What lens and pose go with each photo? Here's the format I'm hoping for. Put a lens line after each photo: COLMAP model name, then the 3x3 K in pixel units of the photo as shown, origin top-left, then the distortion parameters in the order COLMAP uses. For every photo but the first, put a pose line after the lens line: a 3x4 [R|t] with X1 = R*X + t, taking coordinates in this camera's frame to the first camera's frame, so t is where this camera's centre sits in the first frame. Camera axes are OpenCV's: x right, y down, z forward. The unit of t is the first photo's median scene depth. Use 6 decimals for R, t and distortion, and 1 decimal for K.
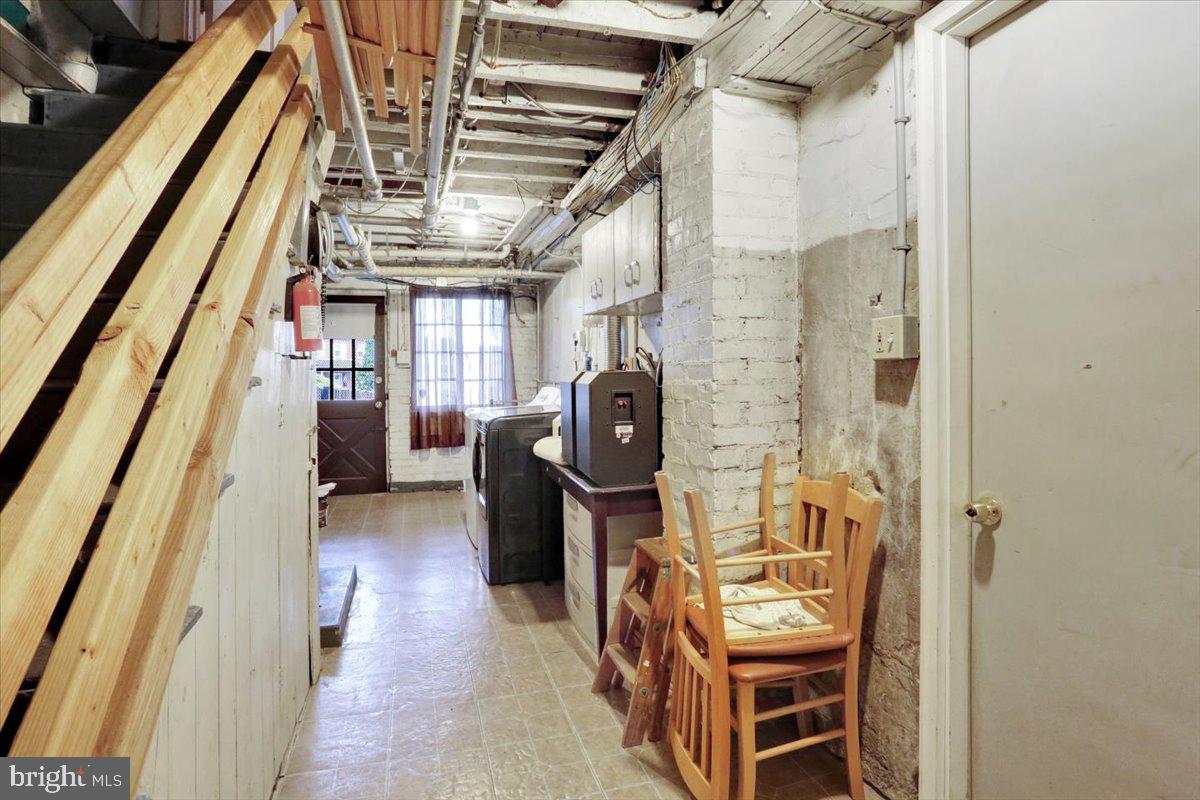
lens RADIAL K [[628.3, 0, 581.6], [0, 628.3, 384.6], [0, 0, 1]] dist [-0.060954, 0.021054]
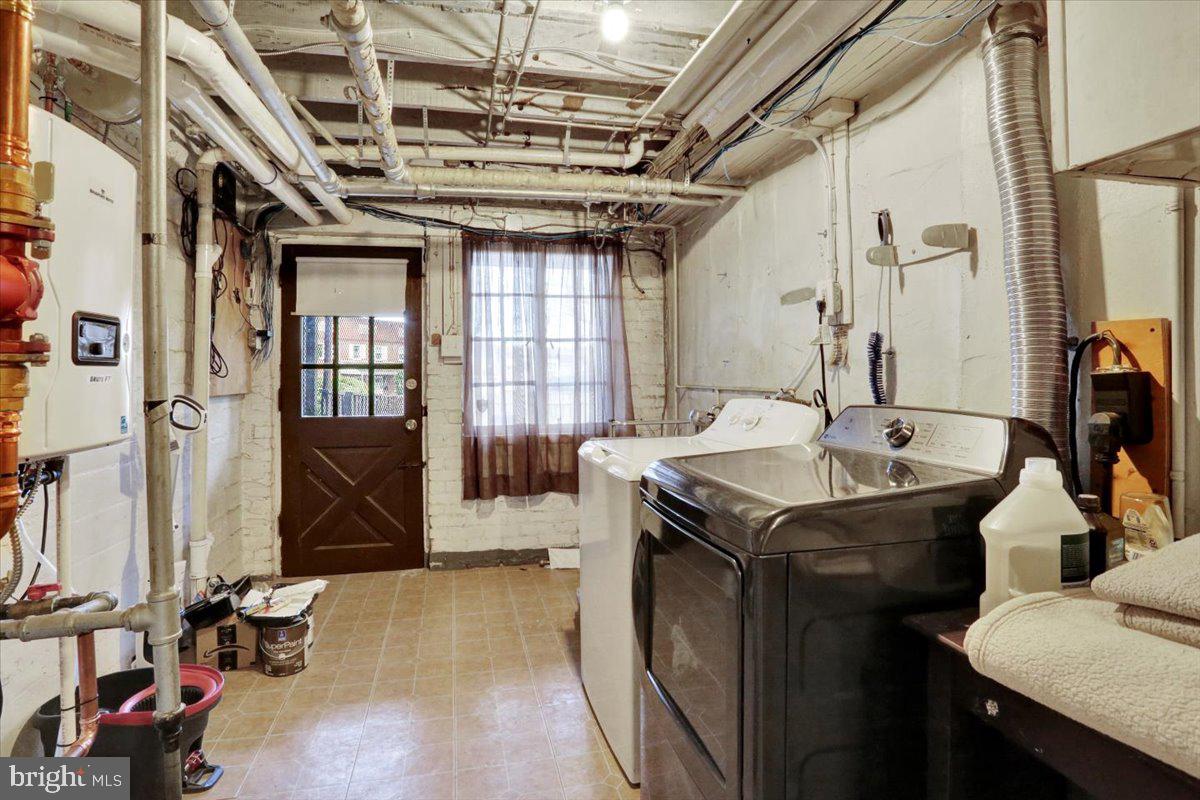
lens RADIAL K [[615.4, 0, 598.1], [0, 615.4, 388.0], [0, 0, 1]] dist [-0.067198, 0.022398]
pose [[0.999137, 0.004258, -0.041325, -0.117495], [-0.003998, 0.999972, 0.006352, -0.007642], [0.041351, -0.006181, 0.999126, 0.409057]]
